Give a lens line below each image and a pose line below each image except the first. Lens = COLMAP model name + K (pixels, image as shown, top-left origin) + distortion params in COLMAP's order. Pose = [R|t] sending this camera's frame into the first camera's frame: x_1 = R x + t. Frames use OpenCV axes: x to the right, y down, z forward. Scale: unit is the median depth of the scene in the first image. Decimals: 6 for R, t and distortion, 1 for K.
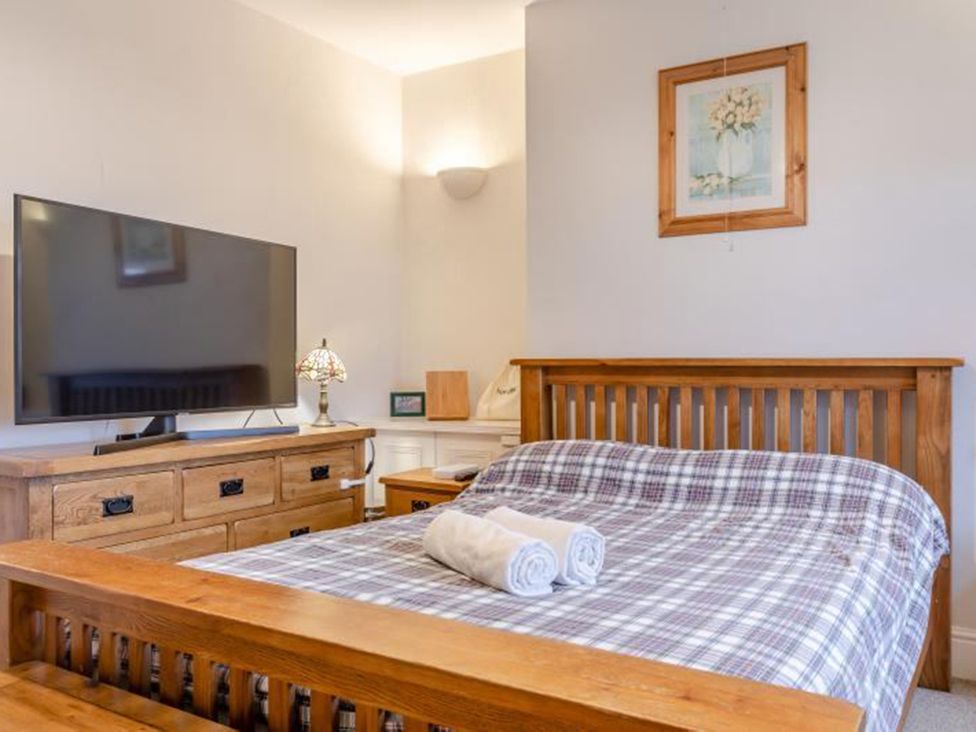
lens RADIAL K [[779.7, 0, 470.2], [0, 779.7, 367.9], [0, 0, 1]] dist [0.002299, -0.003109]
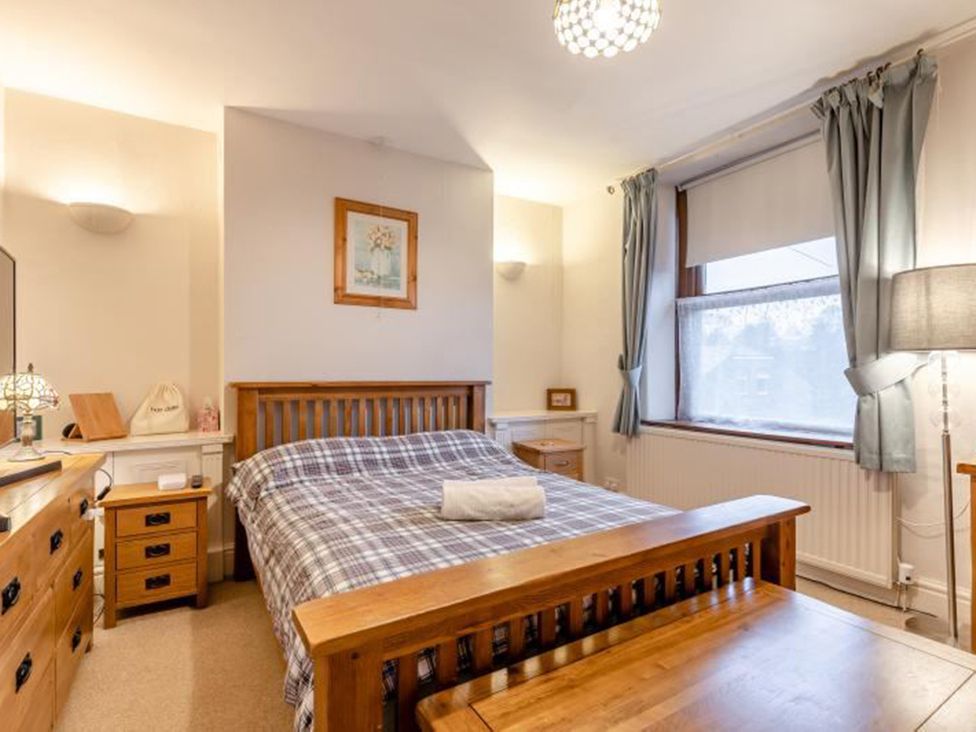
lens RADIAL K [[492.3, 0, 490.7], [0, 492.3, 366.2], [0, 0, 1]] dist [-0.000281, -0.000608]
pose [[0.449977, 0.014943, 0.892915, -0.510405], [0.006884, 0.999772, -0.020201, -0.020802], [-0.893013, 0.015237, 0.449772, 0.291112]]
